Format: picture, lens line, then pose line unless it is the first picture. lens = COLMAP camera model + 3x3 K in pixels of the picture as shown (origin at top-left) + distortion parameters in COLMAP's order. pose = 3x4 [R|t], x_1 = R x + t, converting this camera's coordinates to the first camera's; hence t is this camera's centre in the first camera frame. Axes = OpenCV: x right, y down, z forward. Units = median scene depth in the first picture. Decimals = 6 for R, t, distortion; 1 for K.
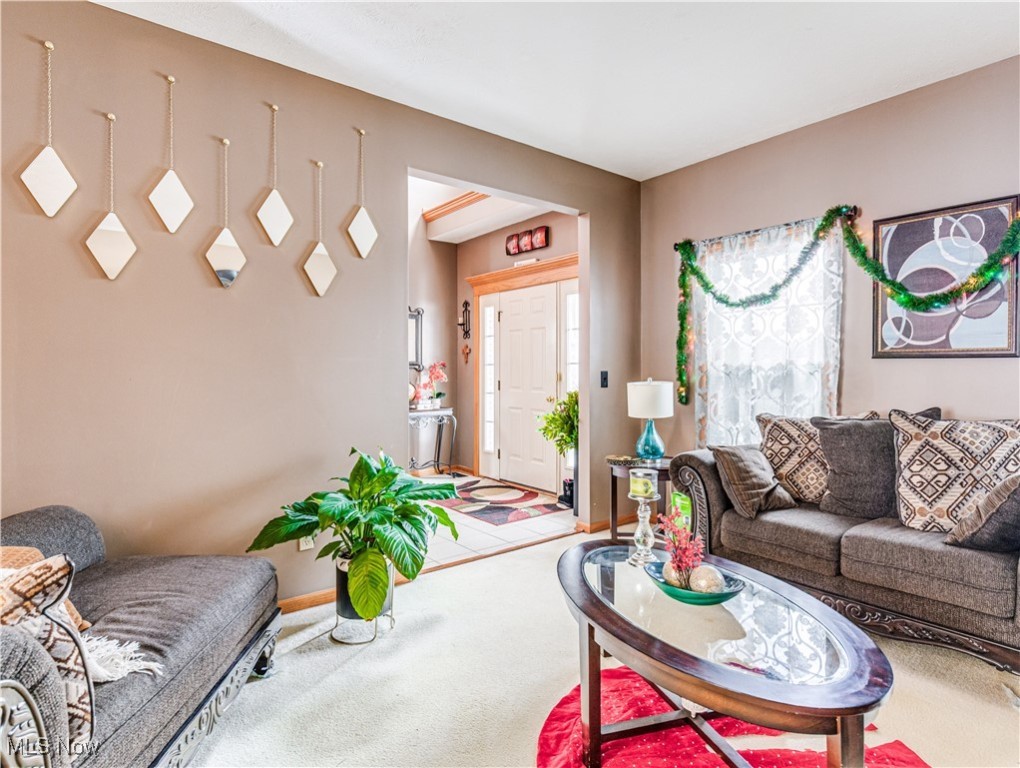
lens RADIAL K [[518.0, 0, 510.0], [0, 518.0, 384.0], [0, 0, 1]] dist [-0.002411, -0.001084]
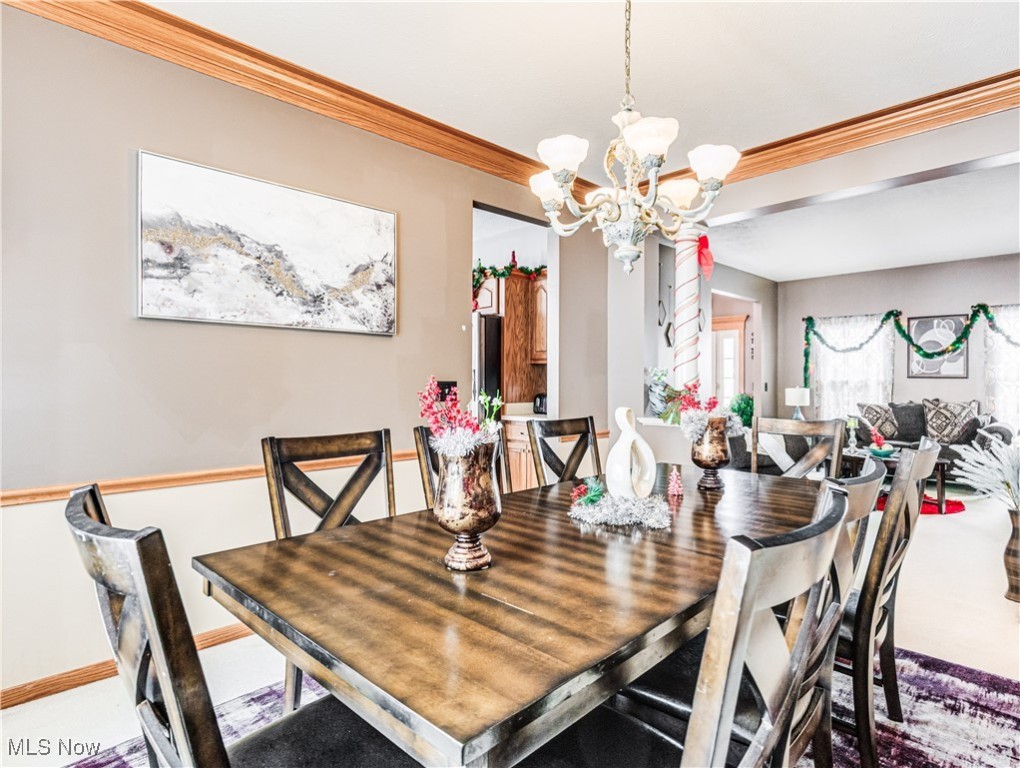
lens RADIAL K [[537.7, 0, 510.0], [0, 537.7, 384.0], [0, 0, 1]] dist [-0.000201, 0.000201]
pose [[0.994768, 0.005365, 0.102019, -1.288025], [-0.003673, 0.999853, -0.016766, 0.022960], [-0.102094, 0.016304, 0.994641, -1.182086]]
